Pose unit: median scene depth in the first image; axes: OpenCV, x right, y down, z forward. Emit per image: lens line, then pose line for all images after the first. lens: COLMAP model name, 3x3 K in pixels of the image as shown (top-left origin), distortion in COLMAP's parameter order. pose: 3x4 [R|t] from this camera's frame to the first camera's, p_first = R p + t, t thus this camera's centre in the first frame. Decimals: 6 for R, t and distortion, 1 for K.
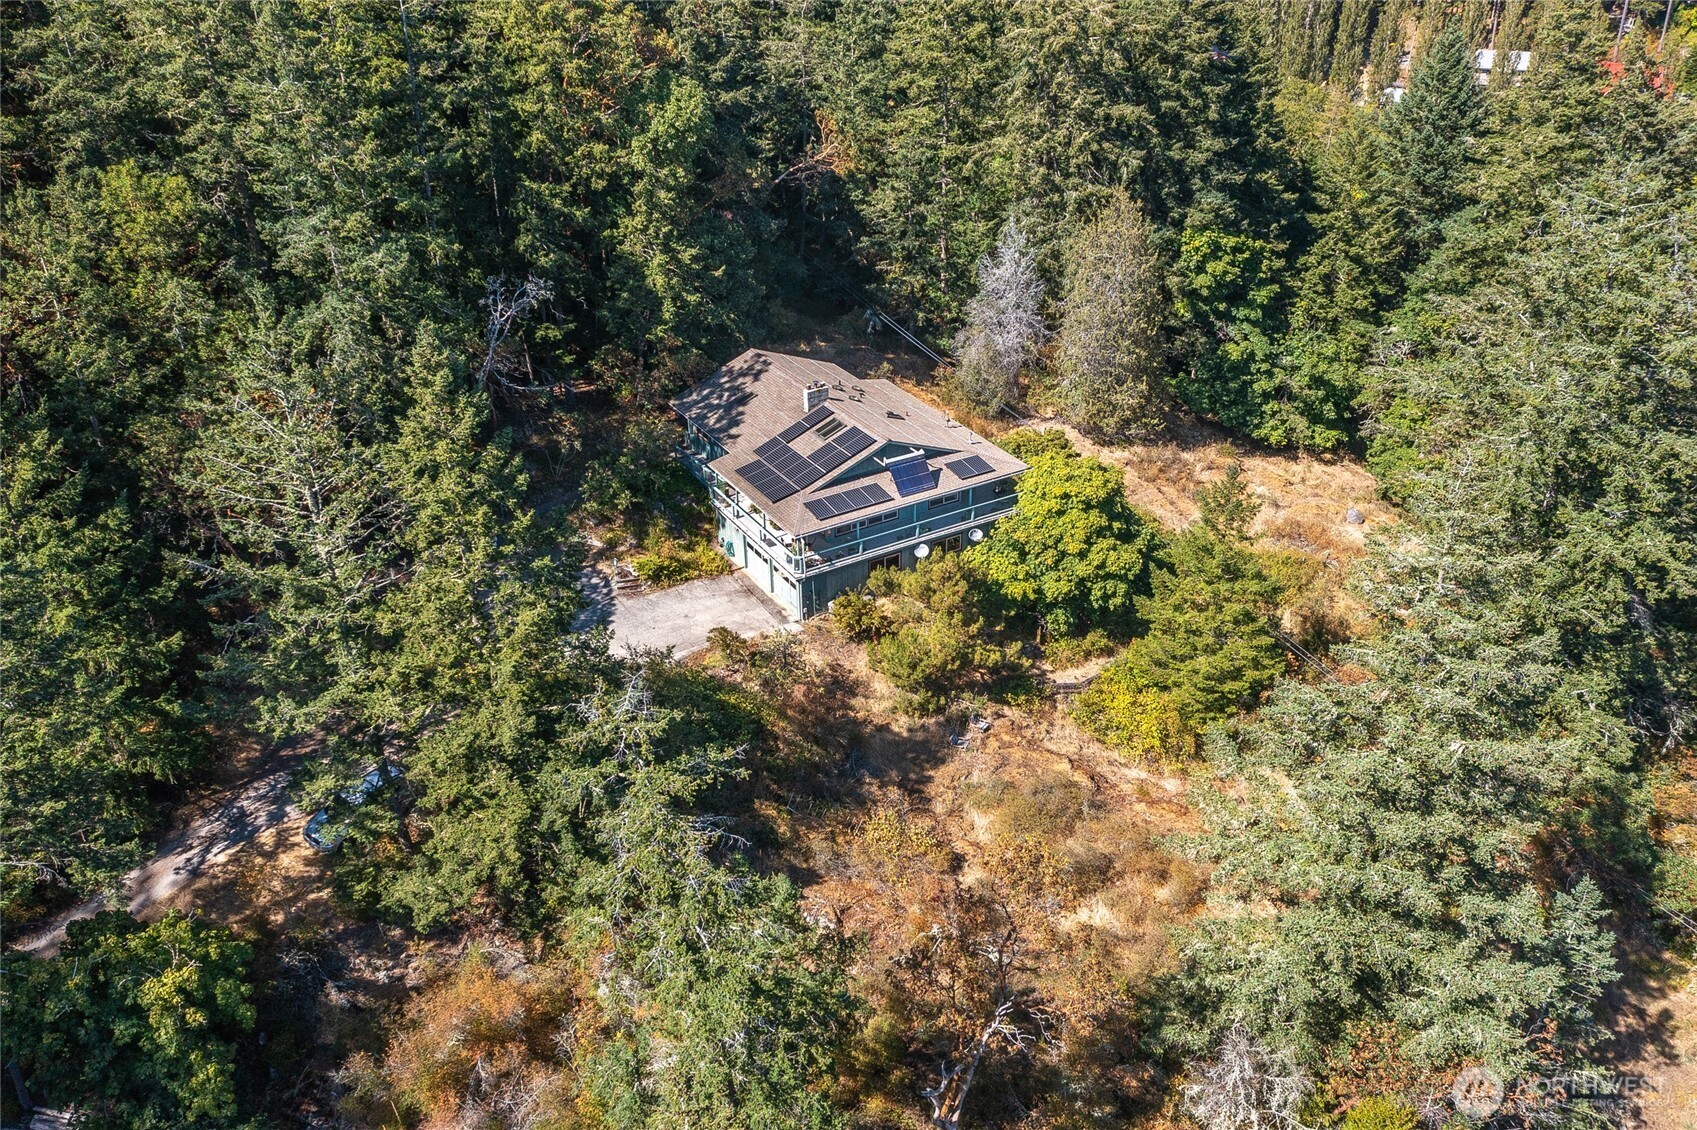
lens RADIAL K [[1308.6, 0, 850.2], [0, 1308.6, 563.1], [0, 0, 1]] dist [-0.015716, 0.014304]
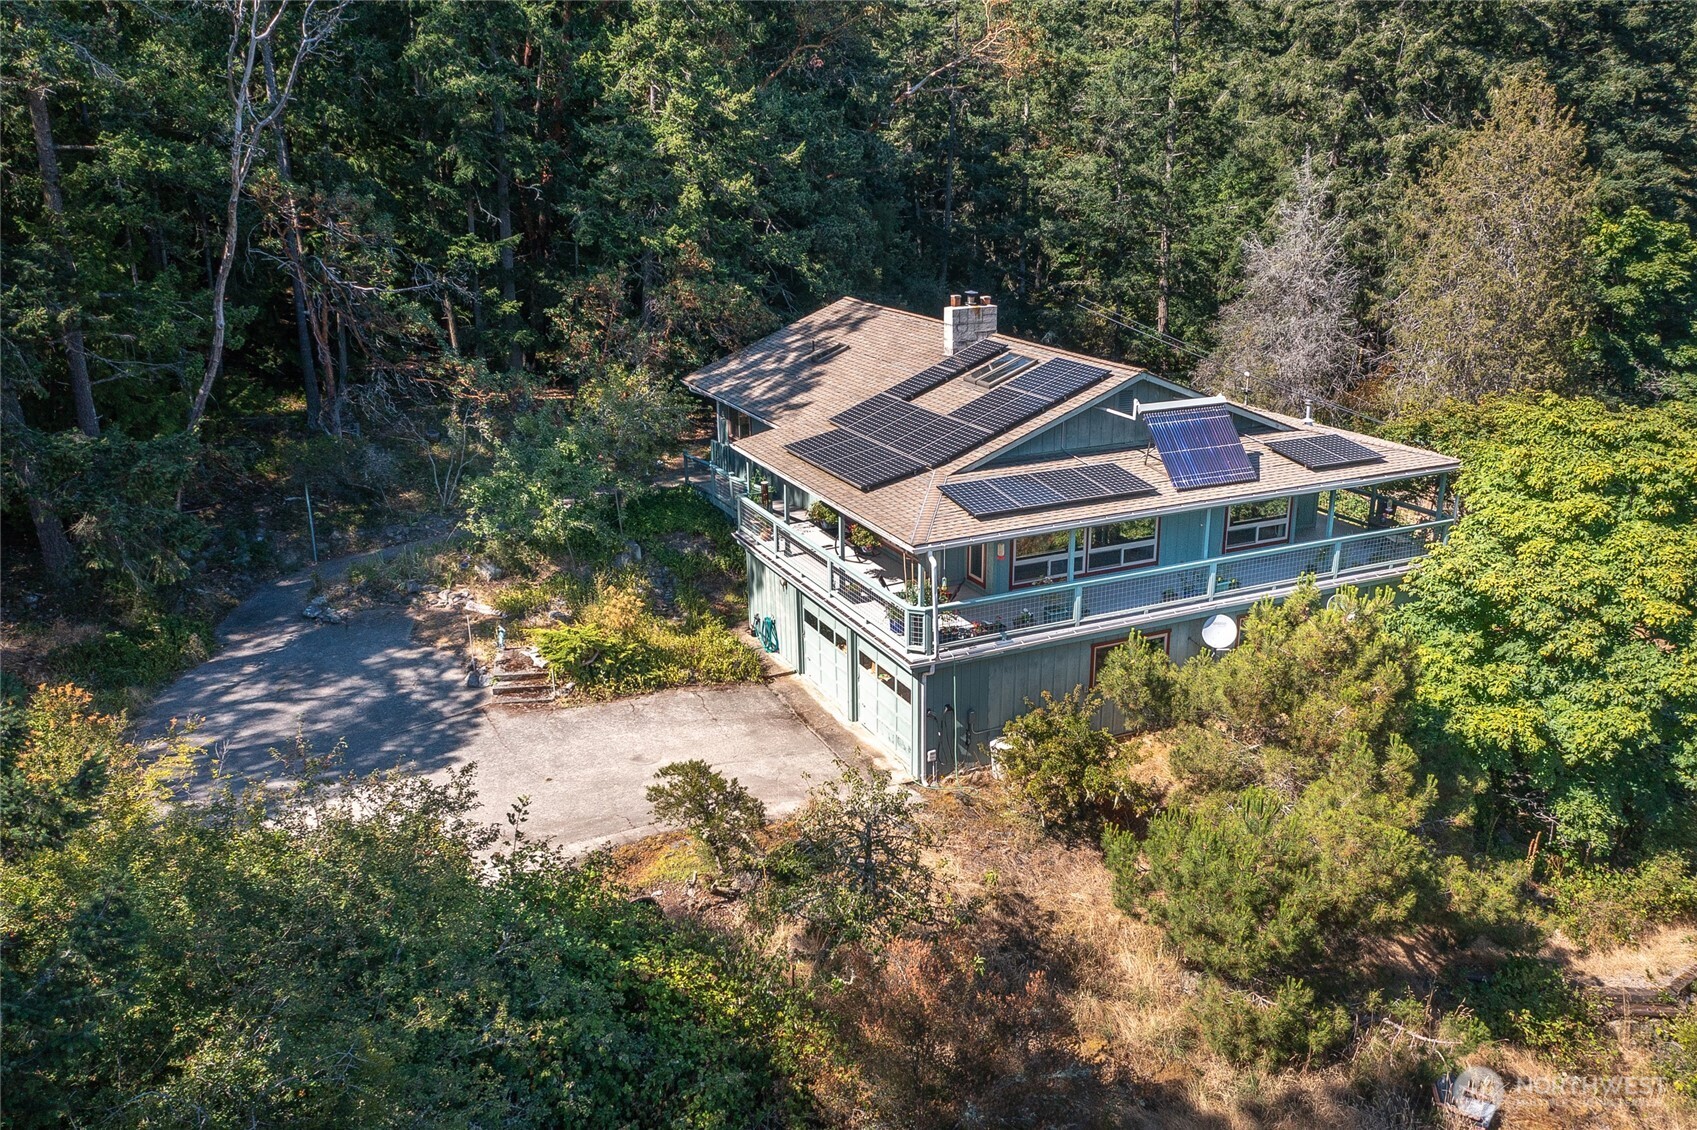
lens RADIAL K [[1308.6, 0, 853.0], [0, 1308.6, 570.0], [0, 0, 1]] dist [-0.015716, 0.014304]
pose [[0.994878, 0.033182, -0.095481, -0.021483], [-0.051968, 0.978093, -0.201578, 0.060239], [0.086700, 0.205507, 0.974808, 0.582511]]
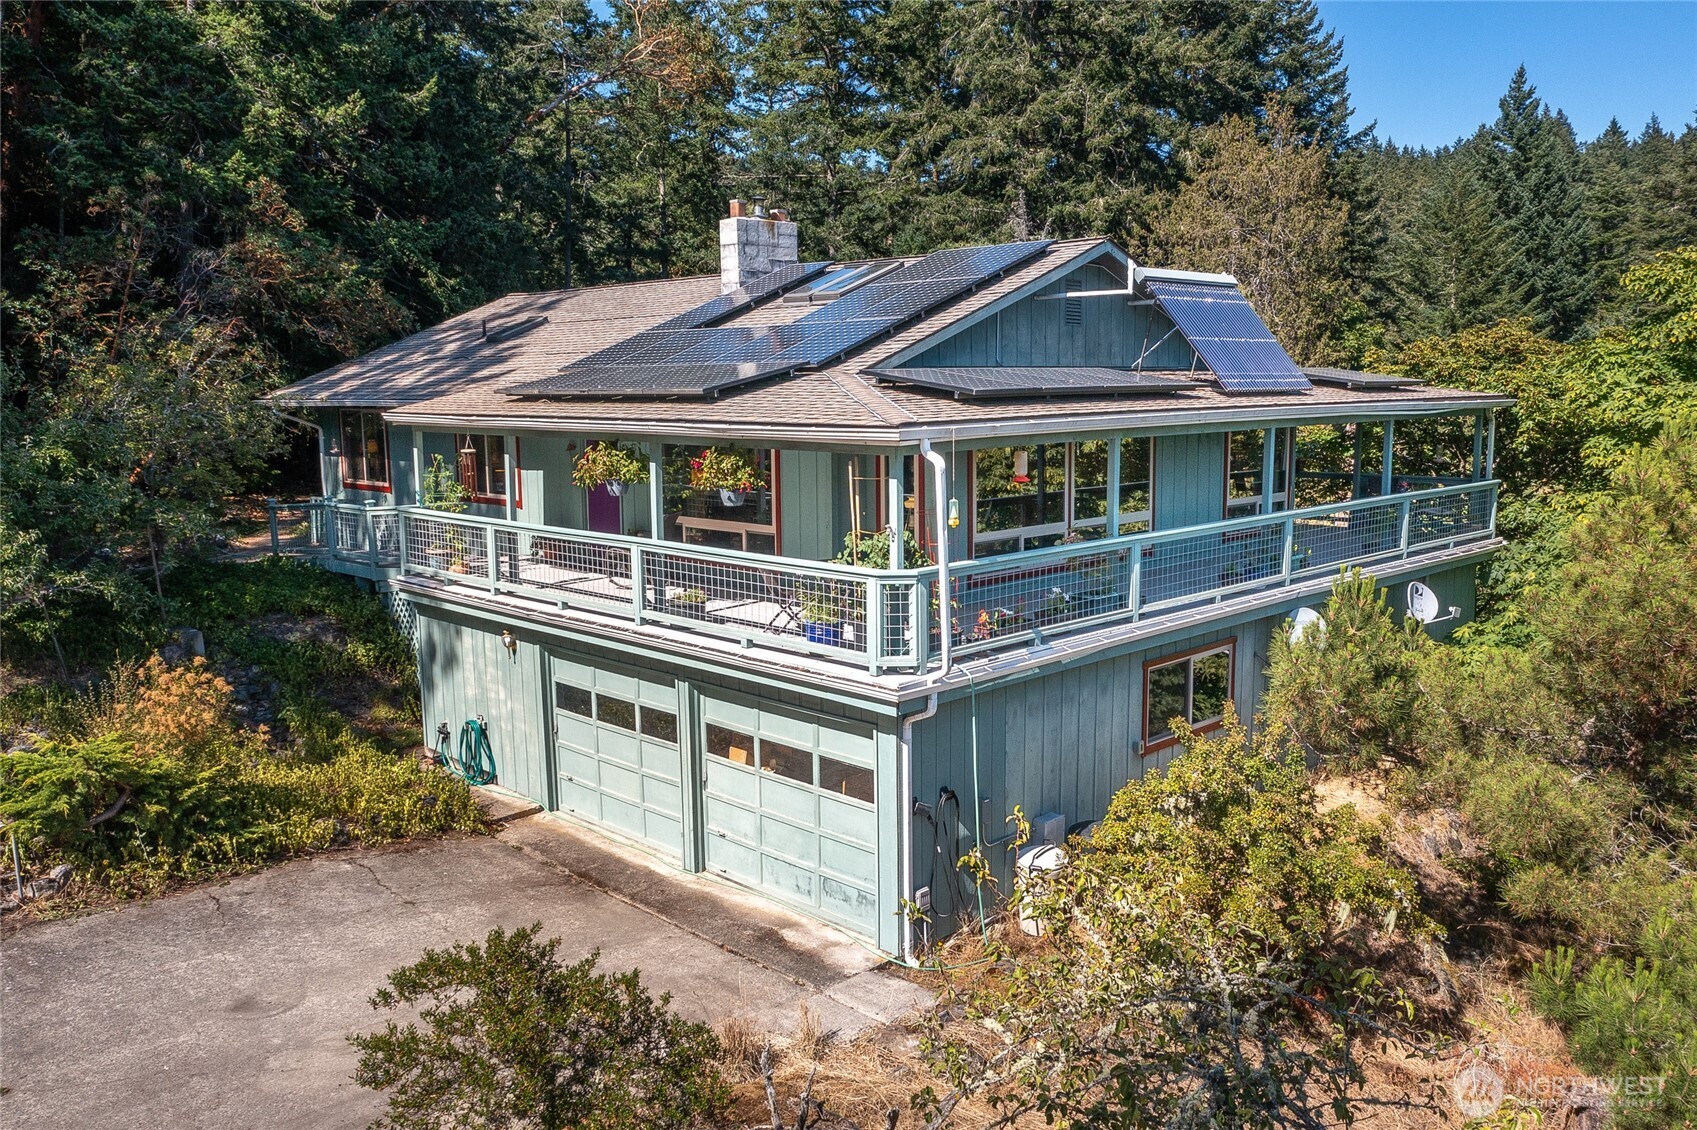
lens RADIAL K [[1308.6, 0, 841.8], [0, 1308.6, 577.5], [0, 0, 1]] dist [-0.015716, 0.014304]
pose [[0.971817, -0.032919, 0.233428, -0.085529], [0.117409, 0.926240, -0.358183, 0.057469], [-0.204419, 0.375494, 0.904000, 0.788965]]
